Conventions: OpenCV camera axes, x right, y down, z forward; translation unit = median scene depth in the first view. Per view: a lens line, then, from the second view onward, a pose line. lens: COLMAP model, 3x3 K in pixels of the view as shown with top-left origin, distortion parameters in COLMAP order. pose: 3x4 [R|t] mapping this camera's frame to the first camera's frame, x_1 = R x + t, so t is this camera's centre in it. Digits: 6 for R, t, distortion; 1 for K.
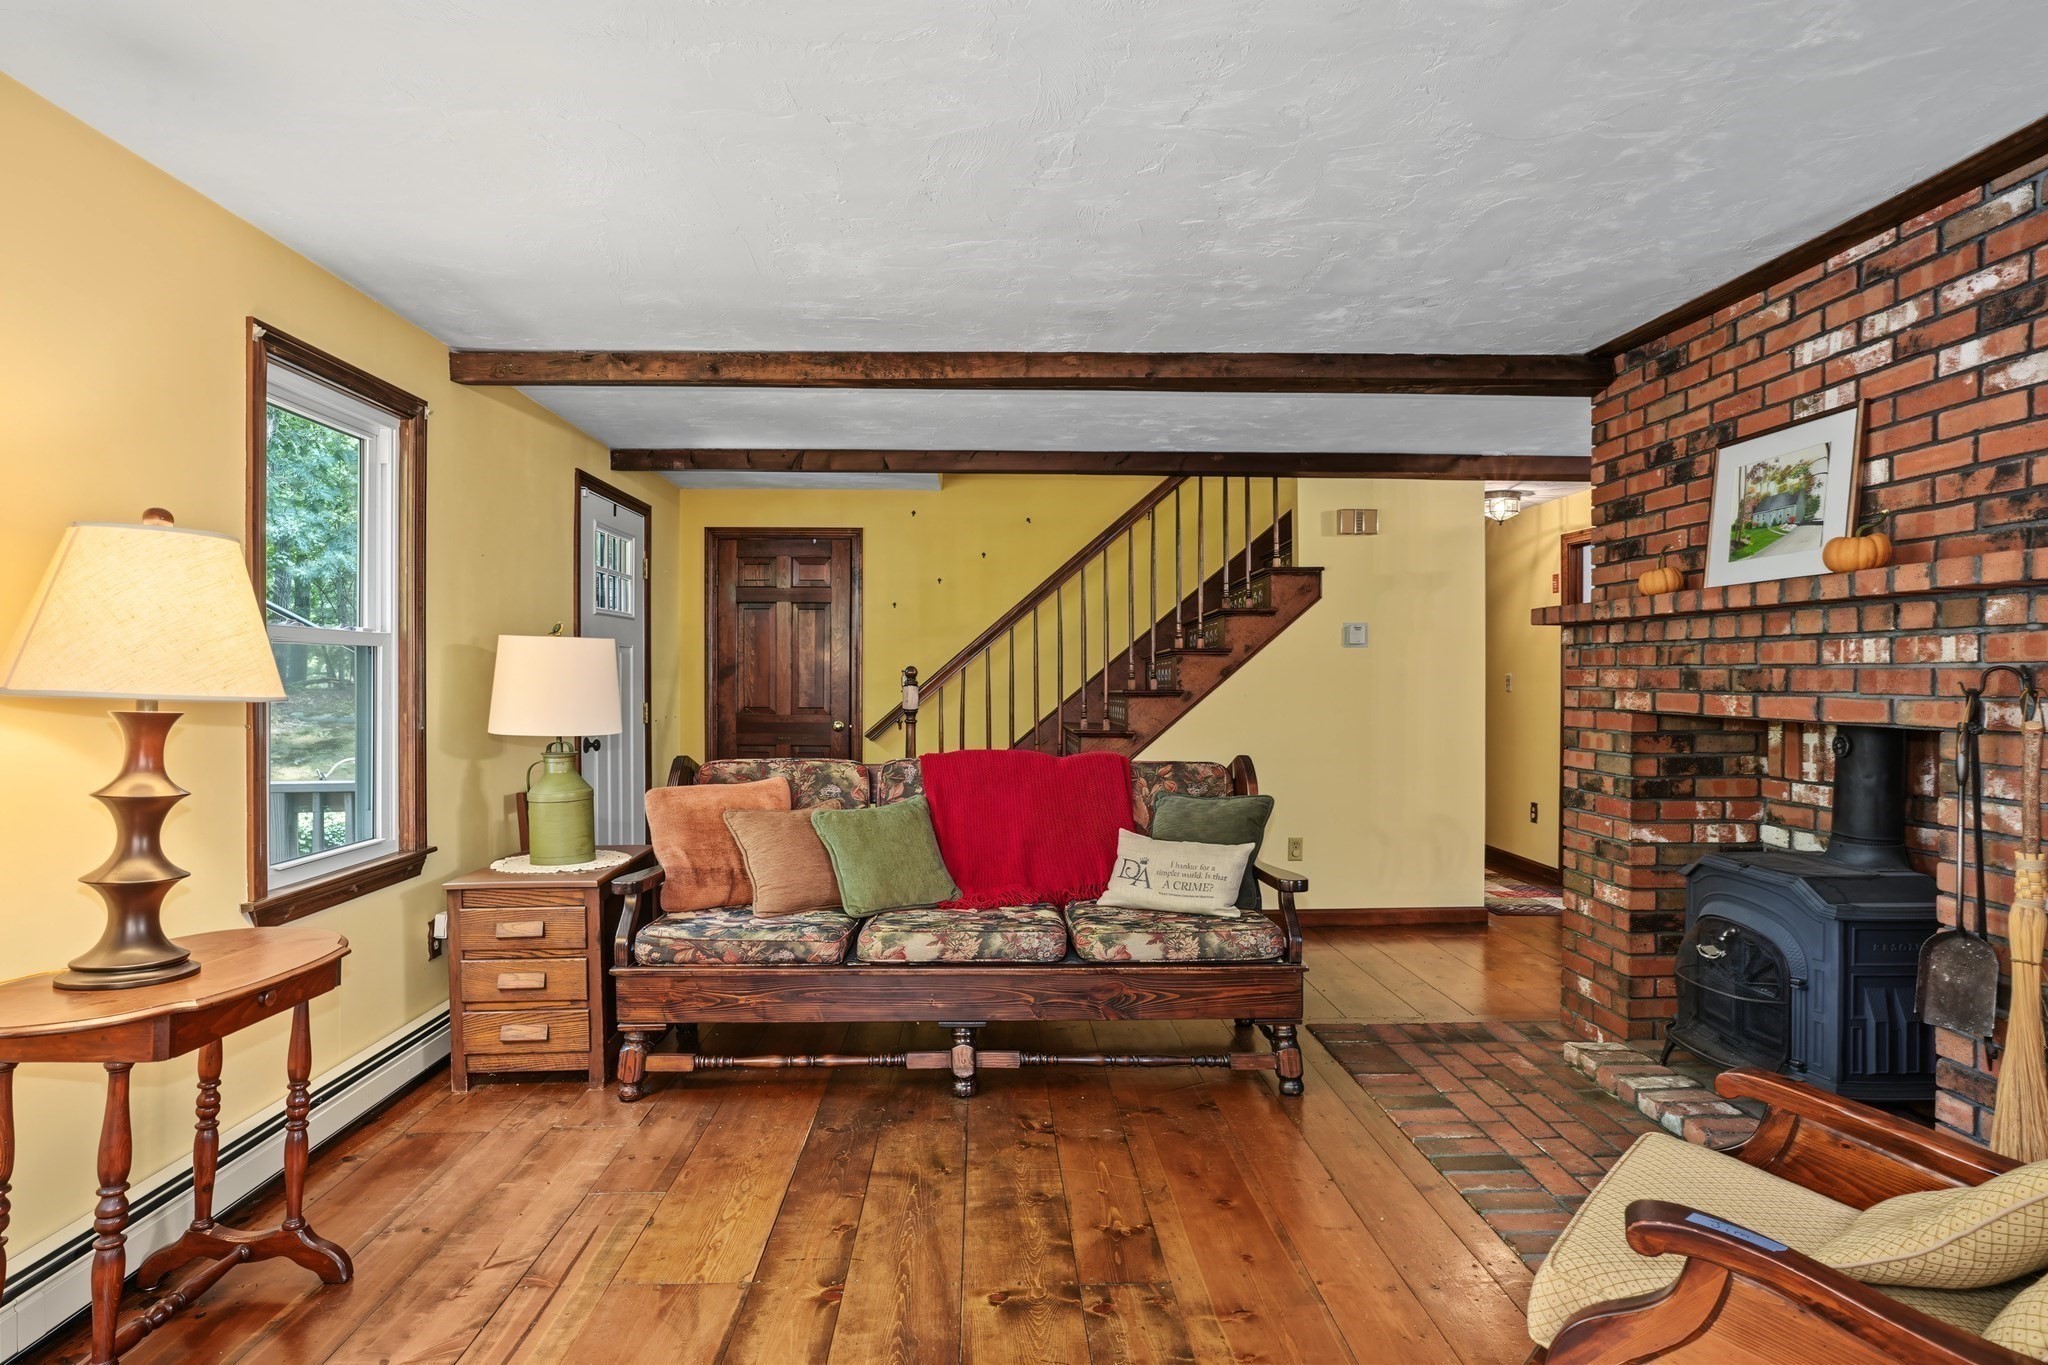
lens RADIAL K [[1128.6, 0, 1023.7], [0, 1128.6, 670.8], [0, 0, 1]] dist [-0.047957, 0.033357]
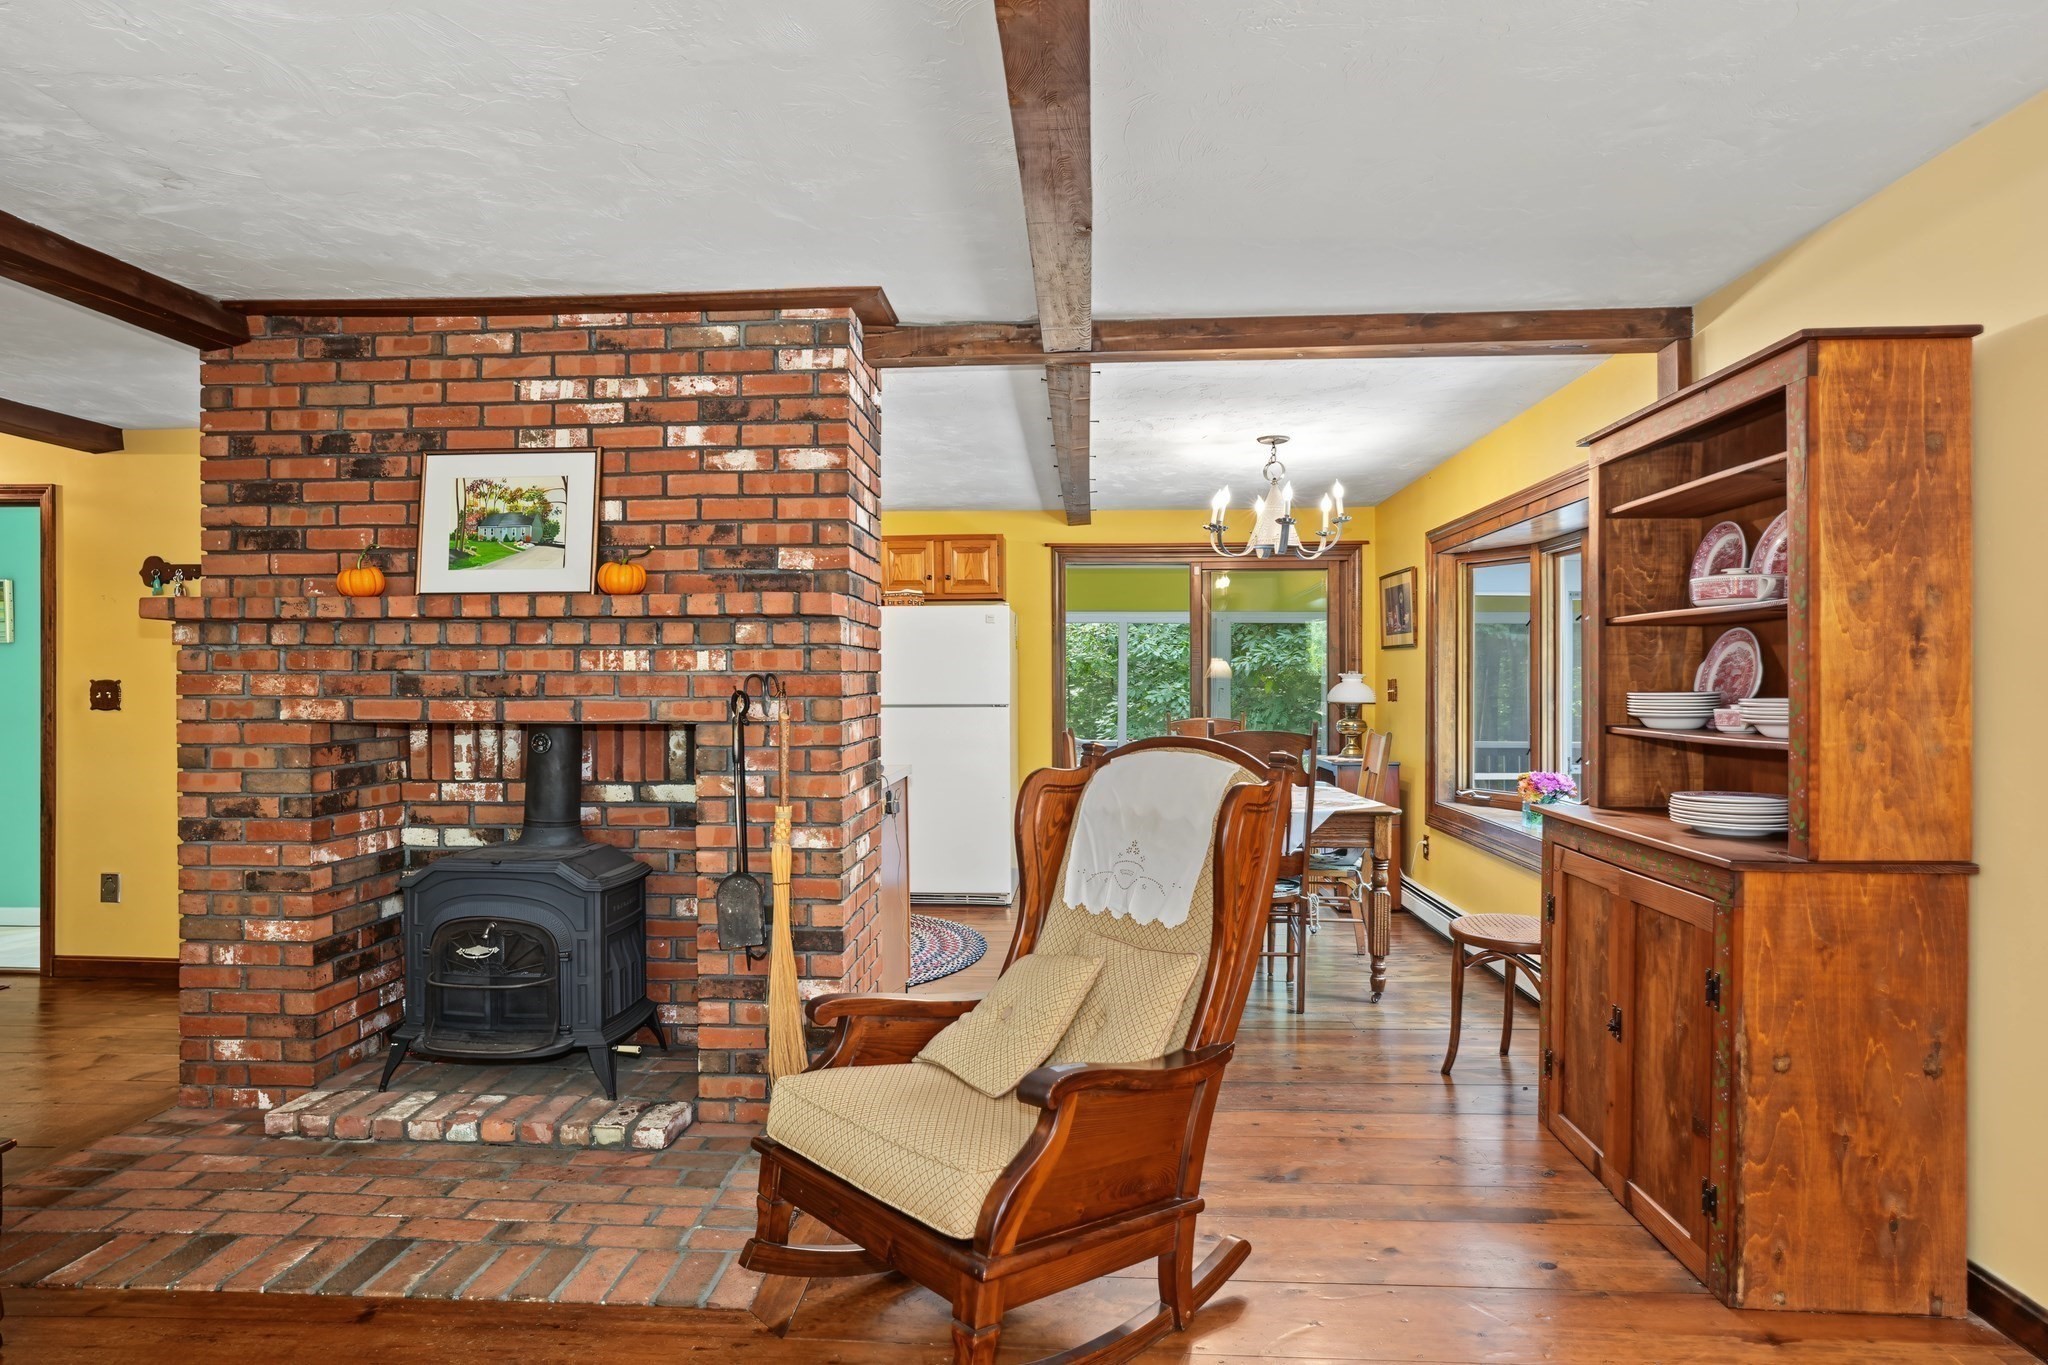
lens RADIAL K [[1142.1, 0, 1019.5], [0, 1142.1, 673.6], [0, 0, 1]] dist [-0.057668, 0.039463]
pose [[0.080421, 0.003521, 0.996755, -0.359825], [-0.002599, 0.999991, -0.003323, -0.000784], [-0.996758, -0.002323, 0.080430, 0.406372]]
